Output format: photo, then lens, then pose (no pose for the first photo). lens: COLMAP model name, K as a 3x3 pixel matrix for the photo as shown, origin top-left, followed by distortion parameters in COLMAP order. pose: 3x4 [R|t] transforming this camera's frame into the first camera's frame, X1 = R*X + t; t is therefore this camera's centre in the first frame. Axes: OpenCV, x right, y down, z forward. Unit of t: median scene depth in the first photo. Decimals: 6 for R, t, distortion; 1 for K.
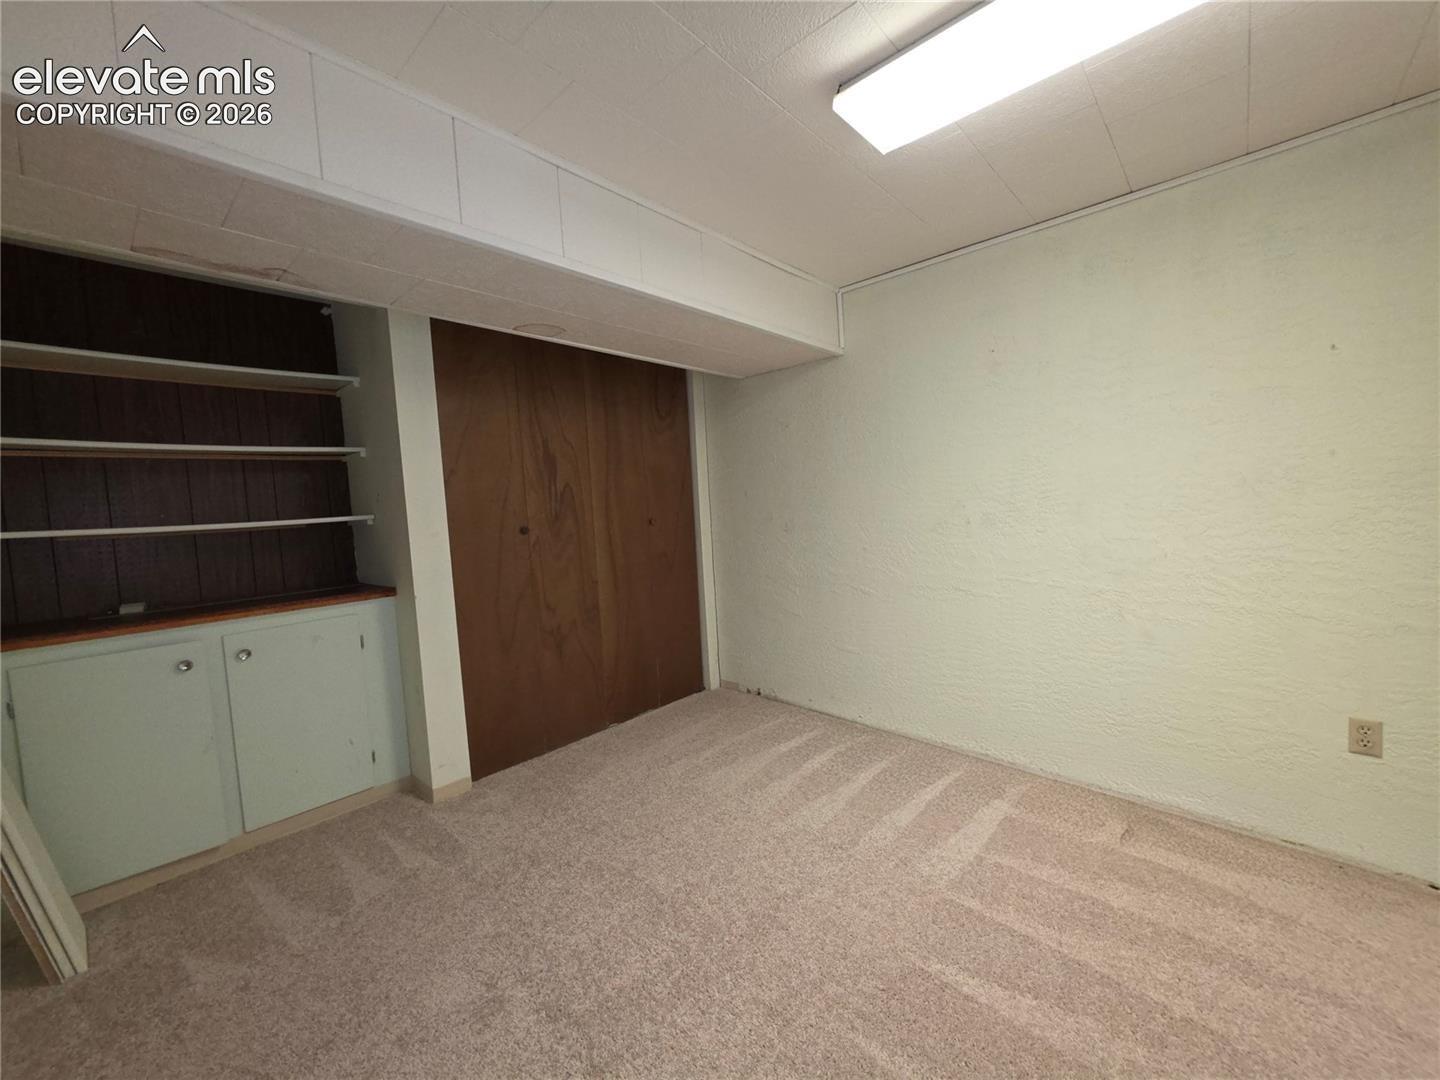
lens RADIAL K [[575.5, 0, 720.0], [0, 575.5, 540.0], [0, 0, 1]] dist [0.000694, 0.000152]
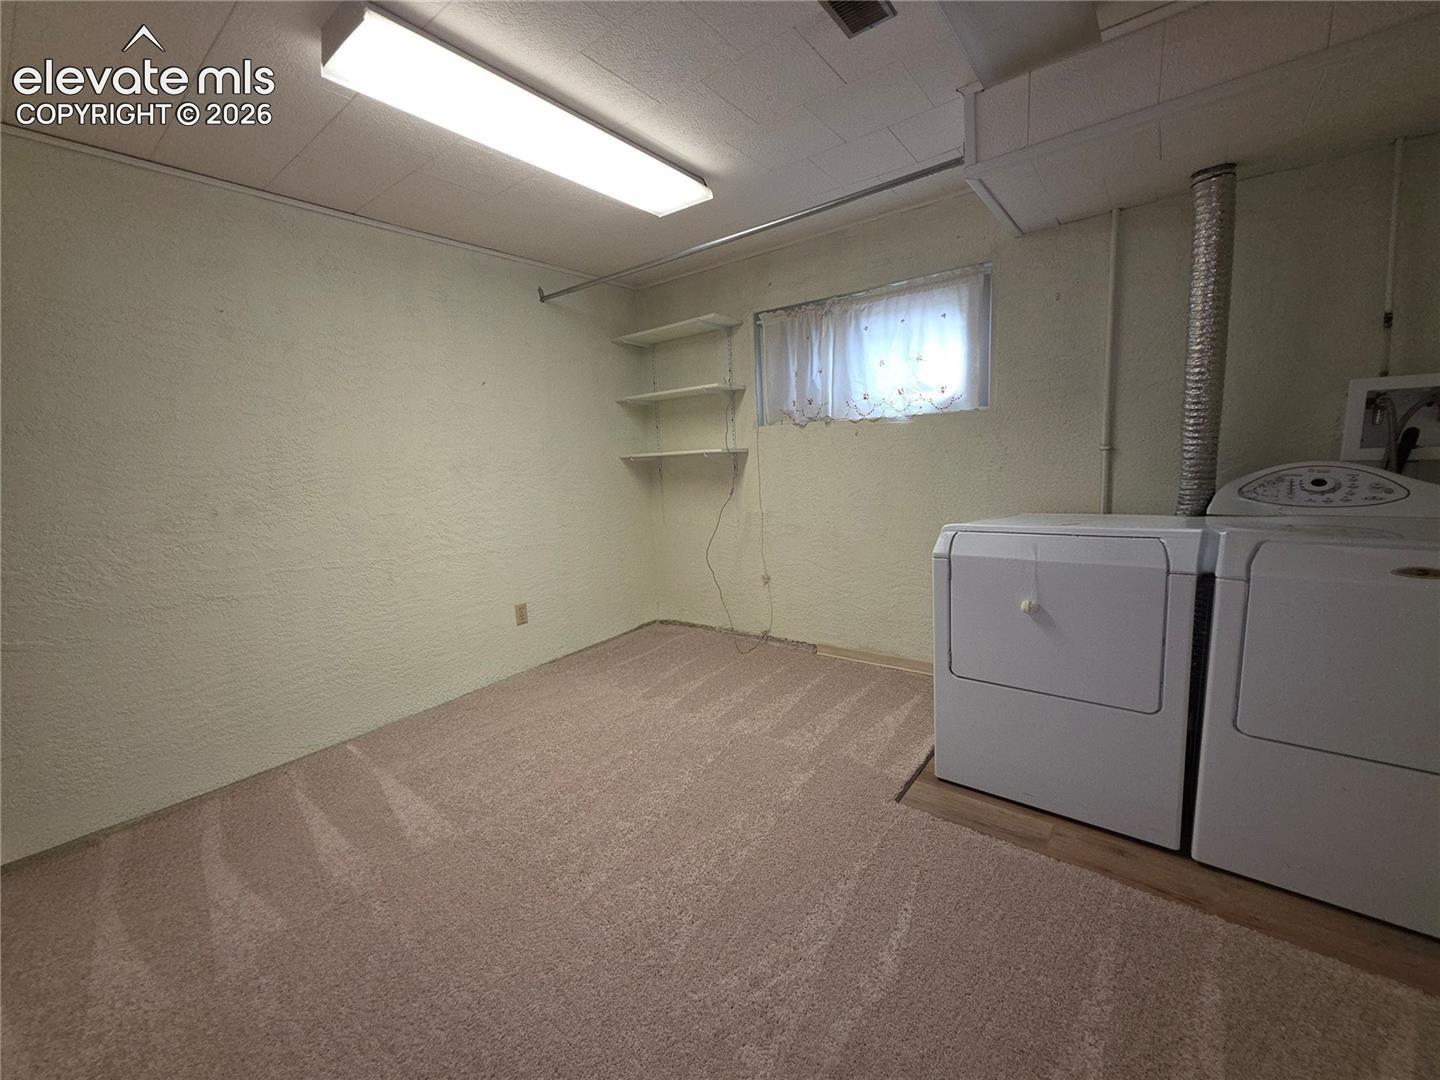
lens RADIAL K [[575.5, 0, 720.0], [0, 575.5, 540.0], [0, 0, 1]] dist [0.000694, 0.000152]
pose [[-0.081616, -0.098787, 0.991756, -0.567082], [0.119318, 0.986951, 0.108127, 0.003821], [-0.989496, 0.127159, -0.068764, 0.446070]]
